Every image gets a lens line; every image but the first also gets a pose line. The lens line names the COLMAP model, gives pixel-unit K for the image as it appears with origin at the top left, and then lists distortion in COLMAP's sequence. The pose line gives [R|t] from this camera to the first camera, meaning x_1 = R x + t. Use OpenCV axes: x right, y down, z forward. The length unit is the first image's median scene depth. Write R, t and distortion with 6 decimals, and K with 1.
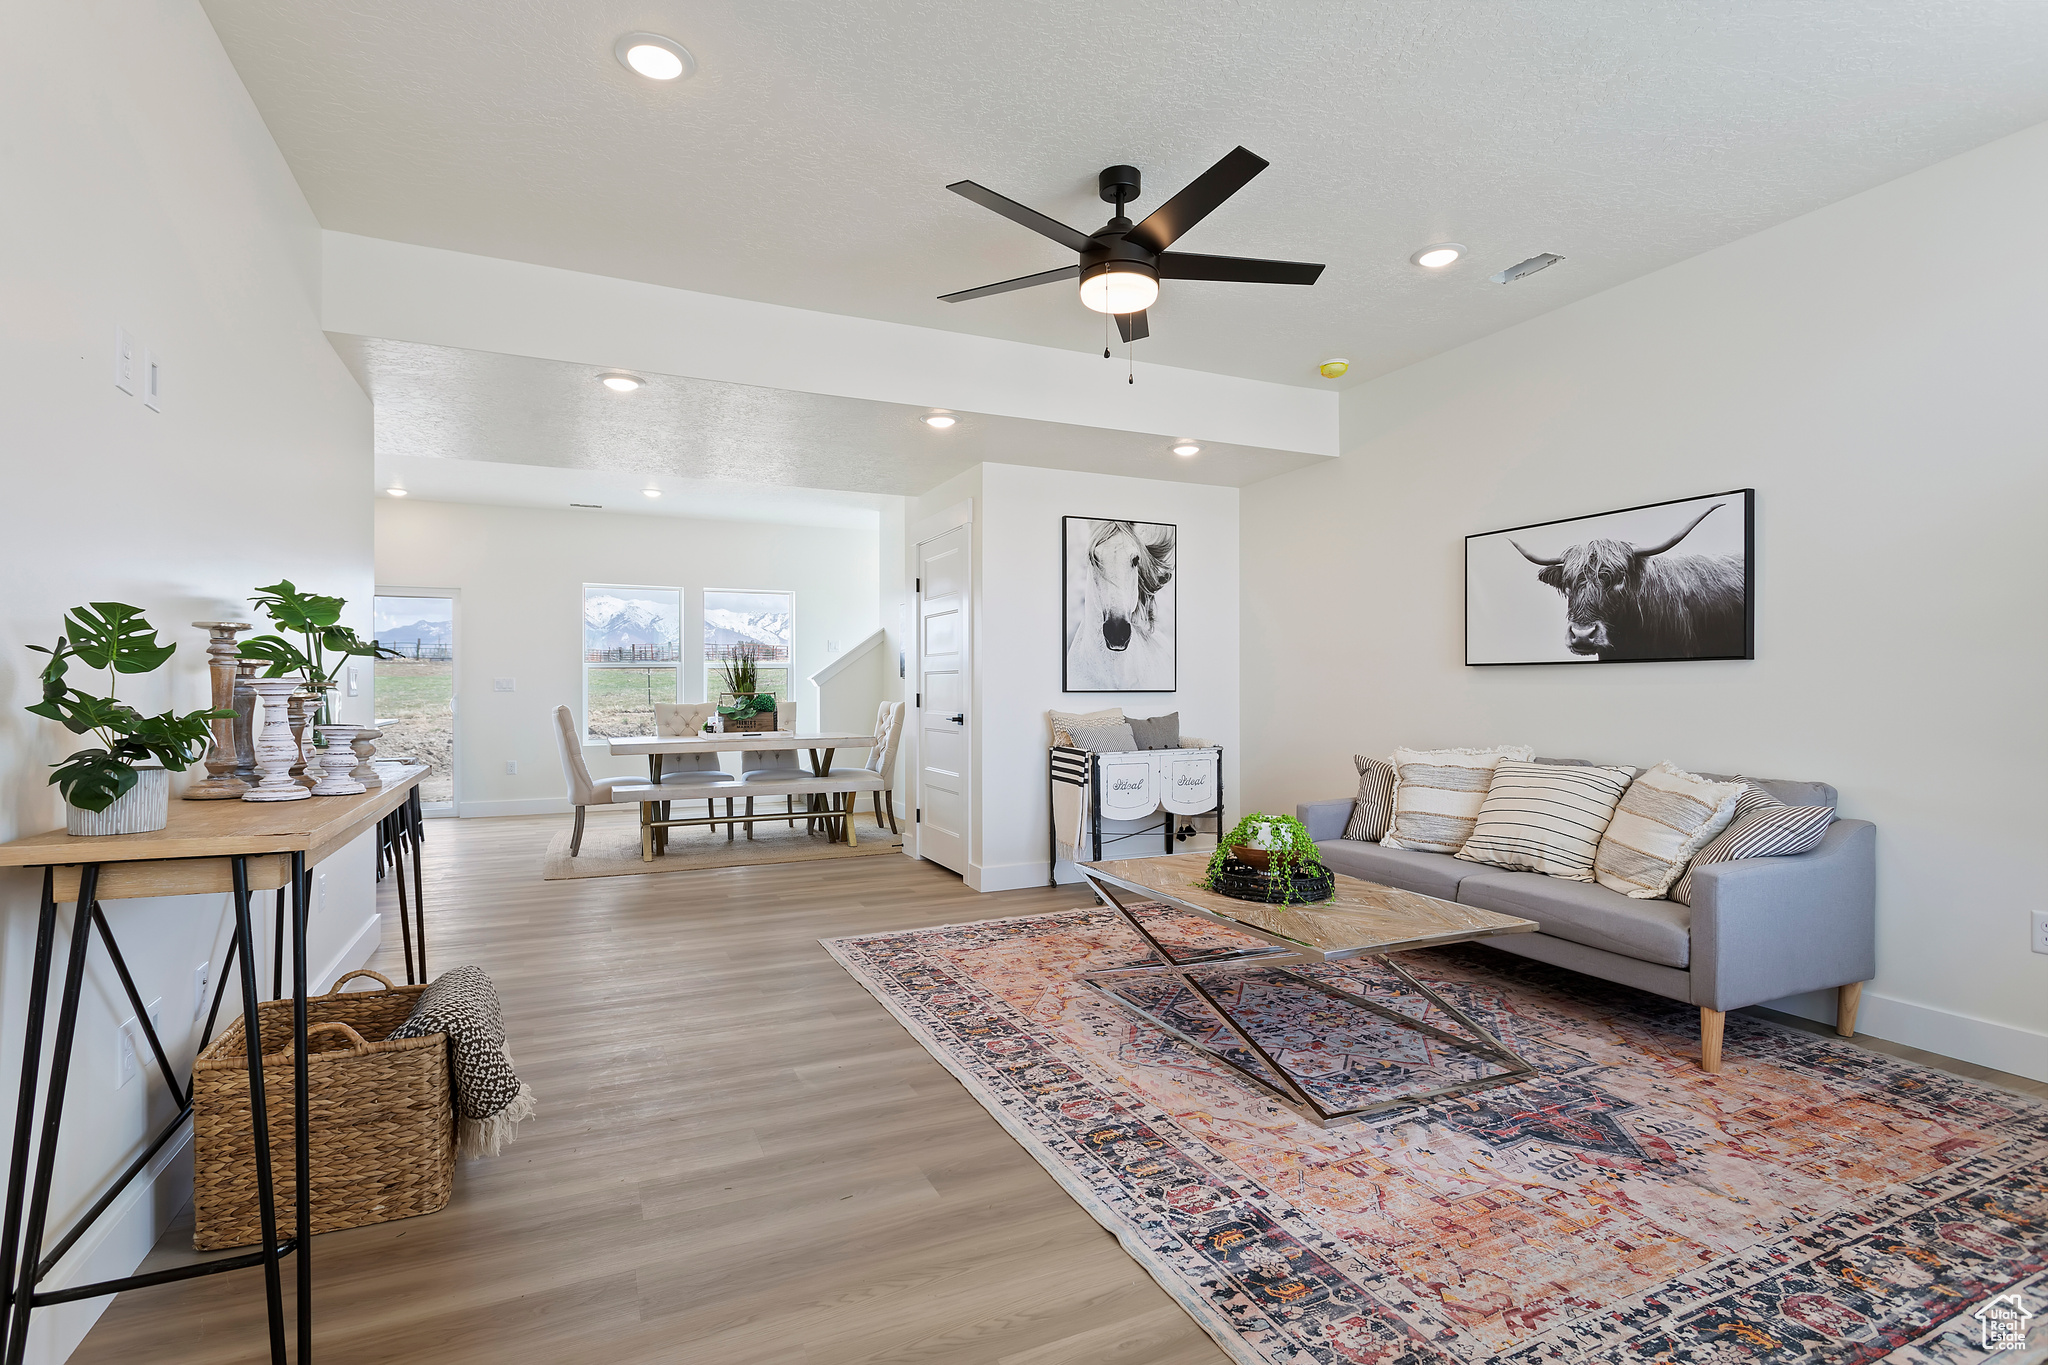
lens RADIAL K [[982.5, 0, 1000.8], [0, 982.5, 685.5], [0, 0, 1]] dist [0.001361, 0.002245]
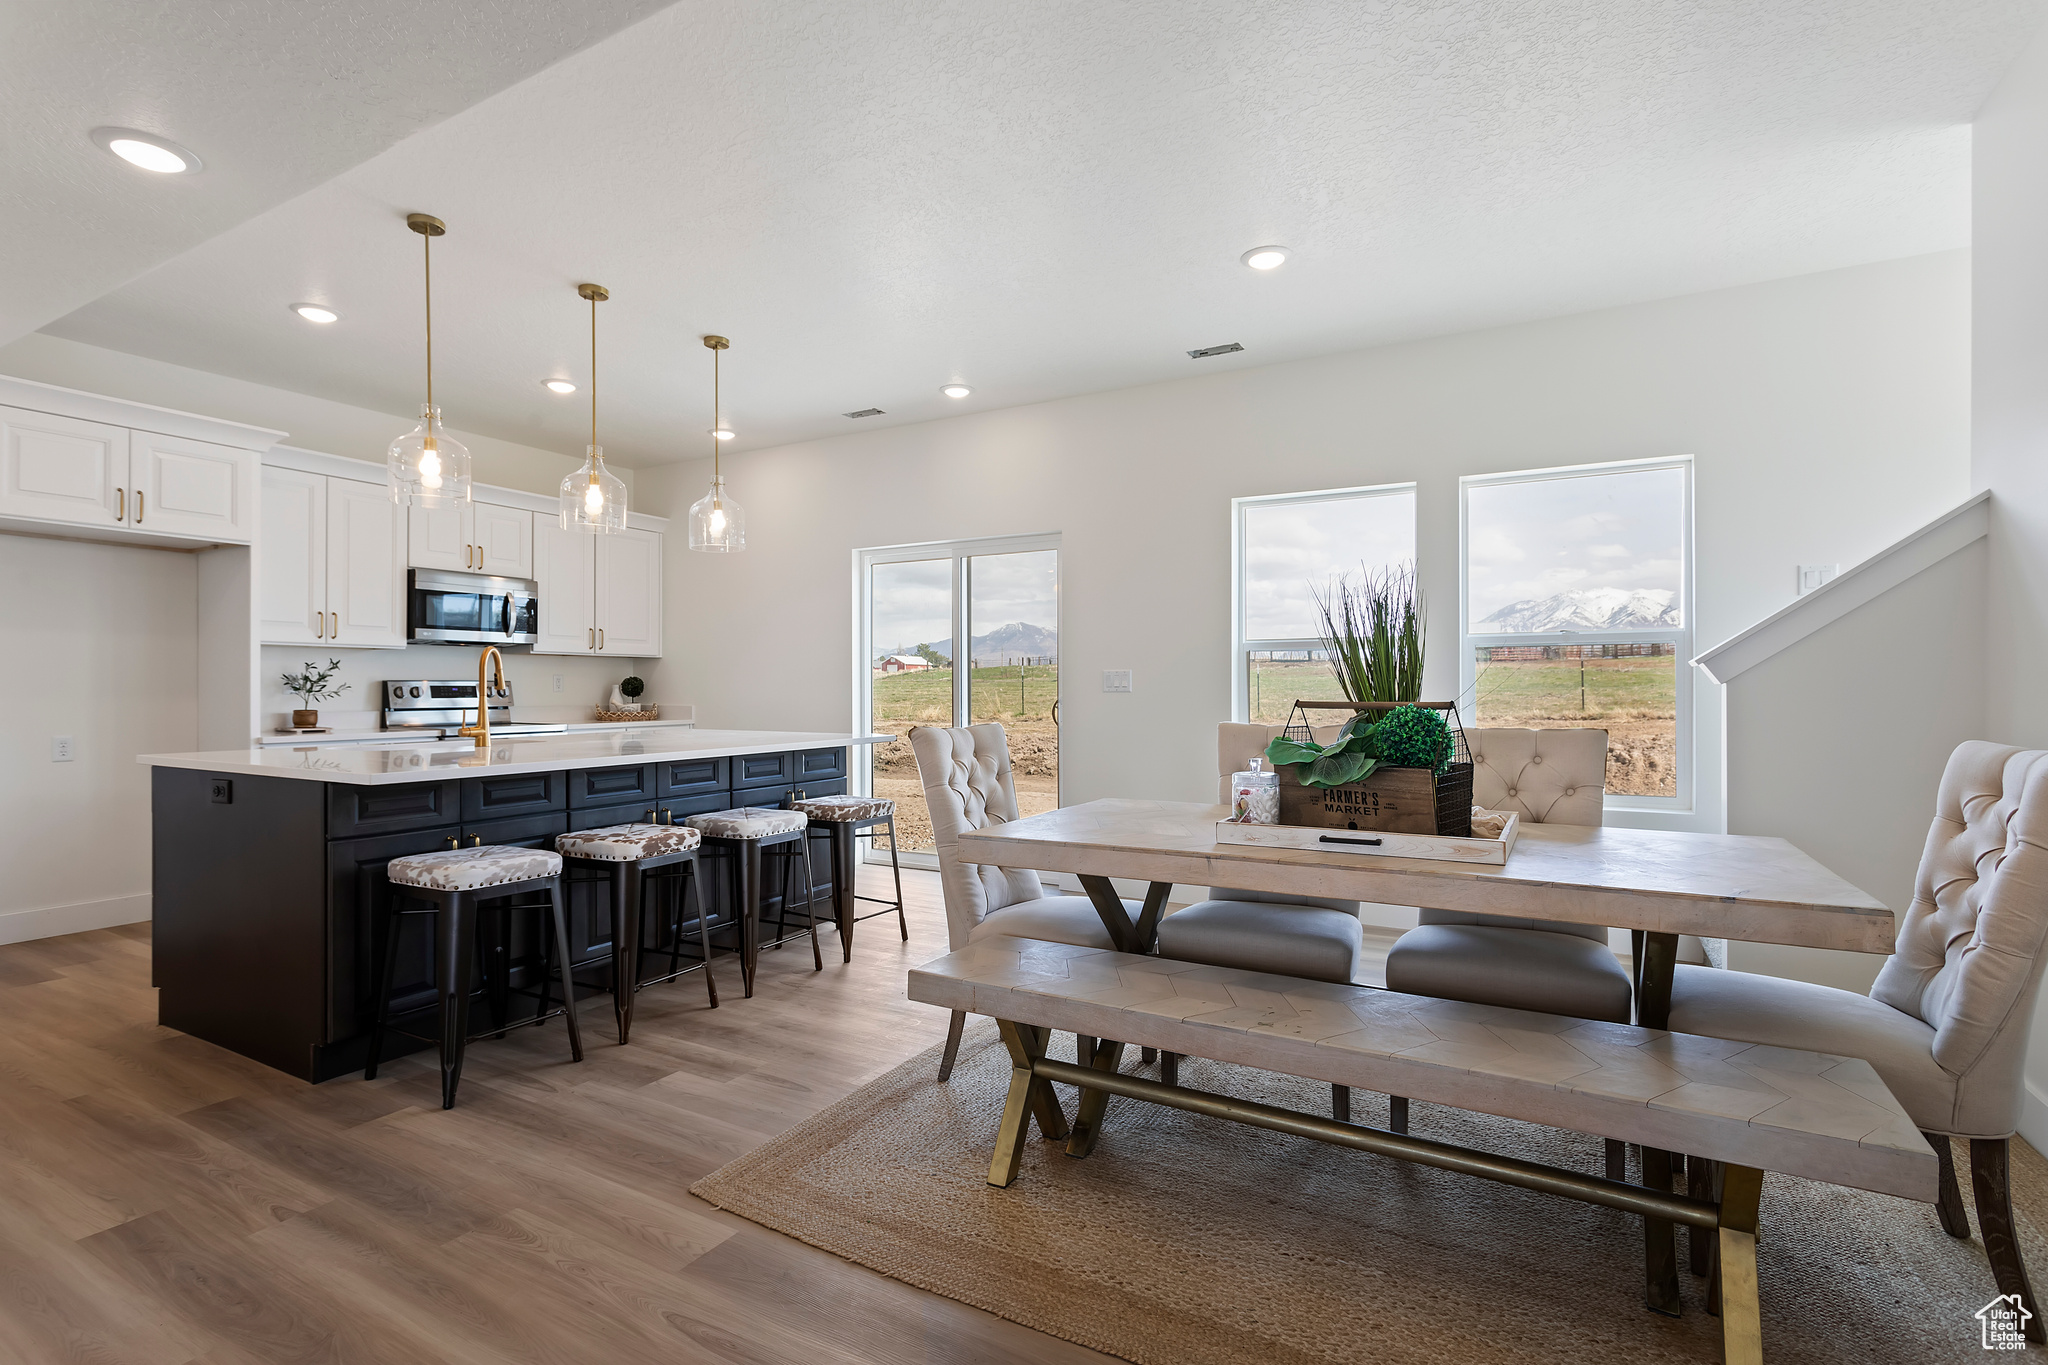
lens RADIAL K [[982.5, 0, 991.9], [0, 982.5, 668.9], [0, 0, 1]] dist [0.001361, 0.002245]
pose [[0.578391, -0.013998, -0.815640, -0.110925], [-0.001830, 0.999828, -0.018457, 0.003394], [0.815758, 0.012168, 0.578266, 1.260944]]
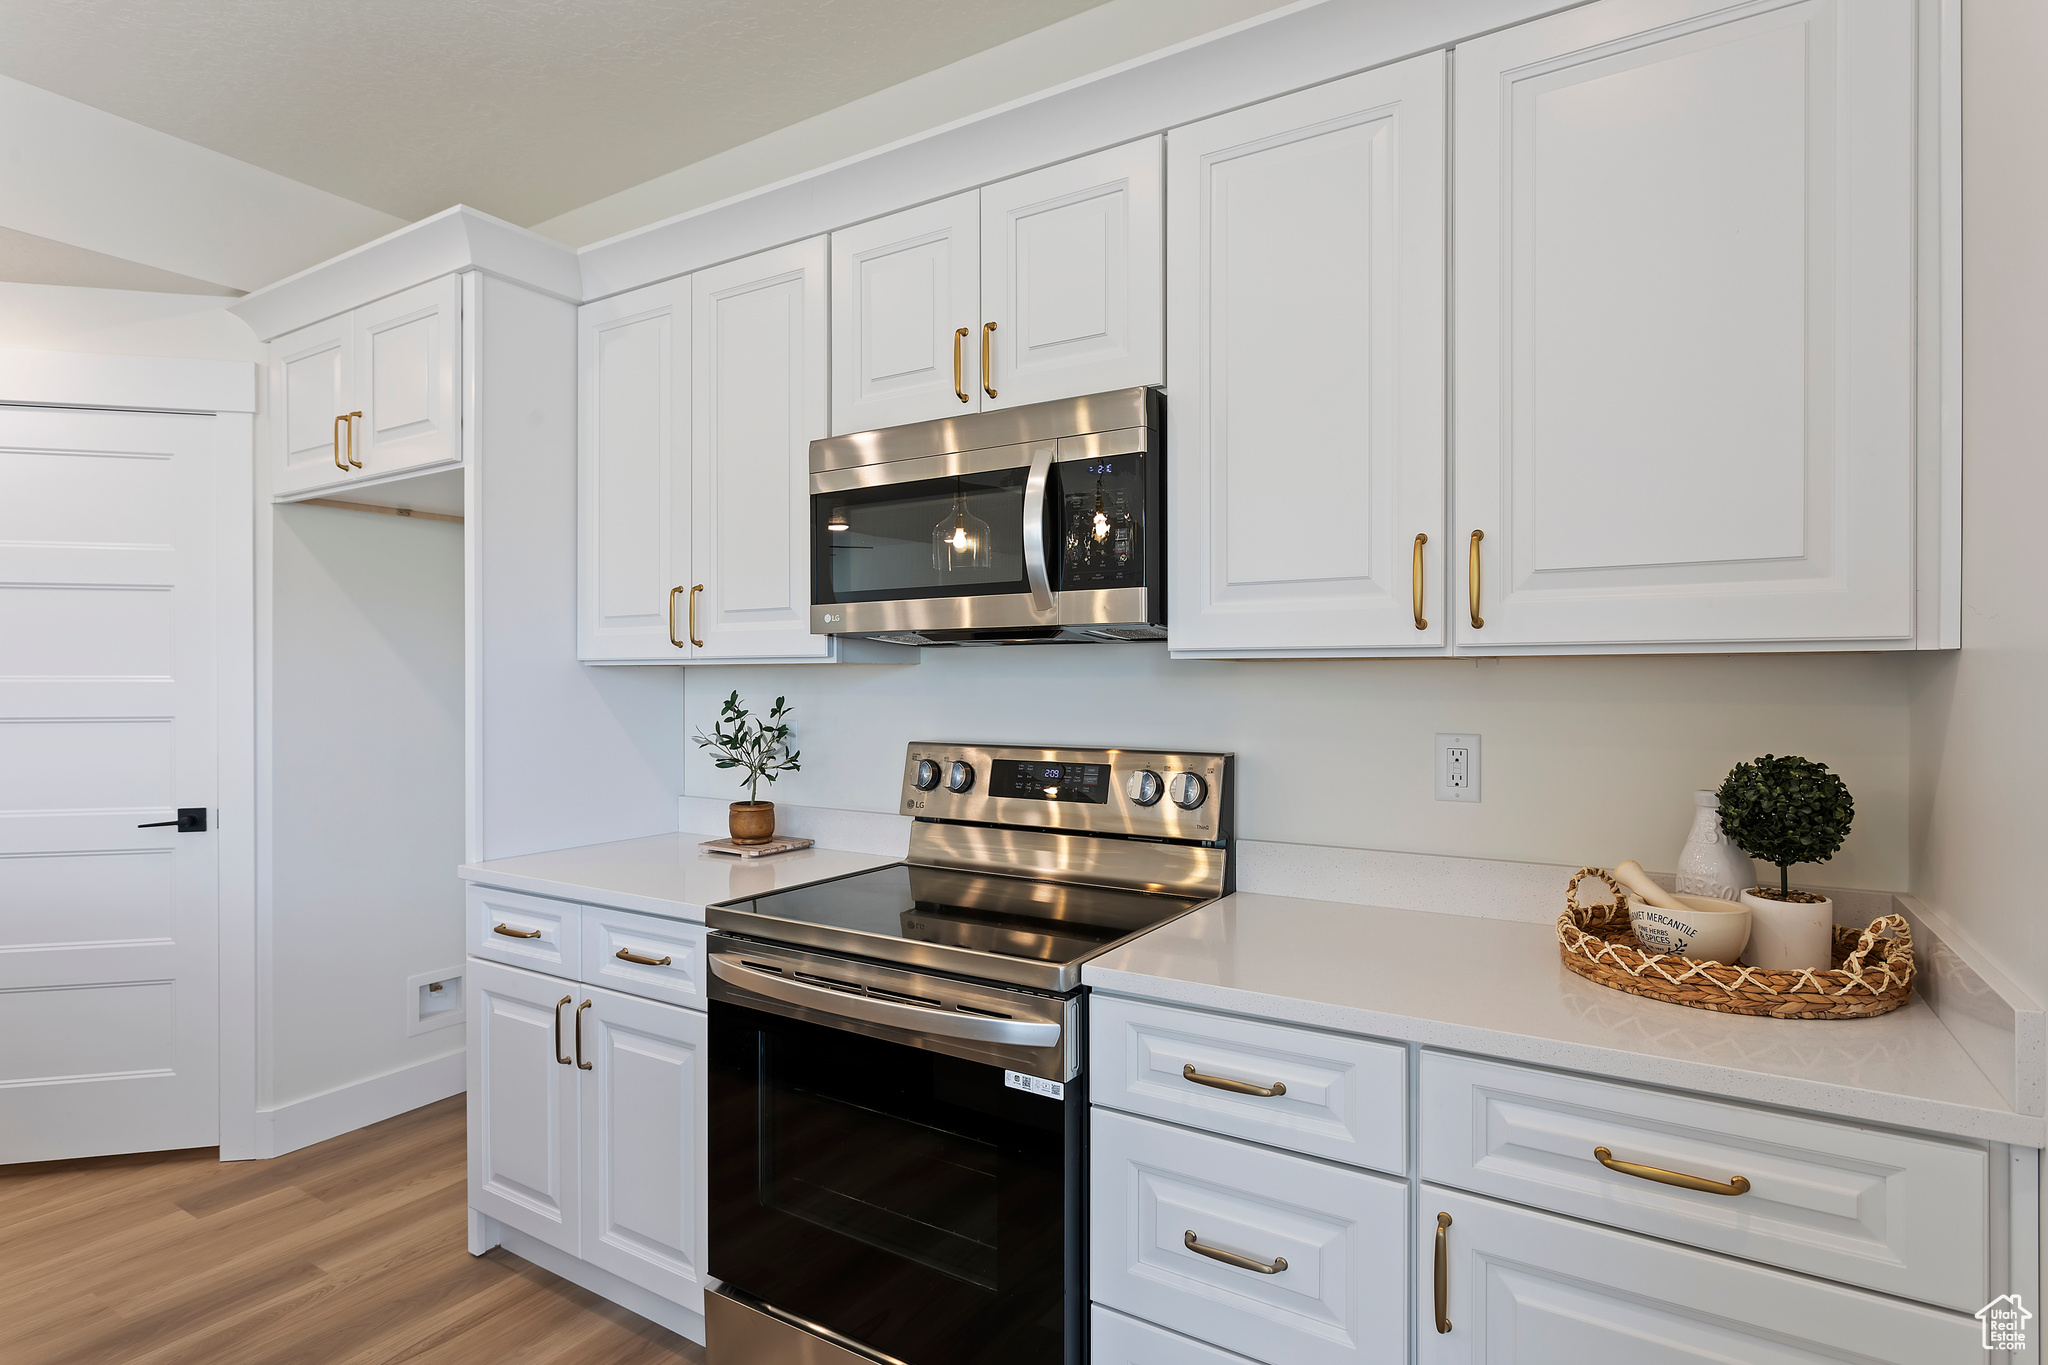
lens RADIAL K [[1029.3, 0, 1034.1], [0, 1029.3, 690.2], [0, 0, 1]] dist [-0.011448, 0.007164]
pose [[-0.826196, 0.005389, -0.563356, -1.491492], [-0.000027, 0.999954, 0.009604, -0.039440], [0.563382, 0.007950, -0.826158, 1.888916]]
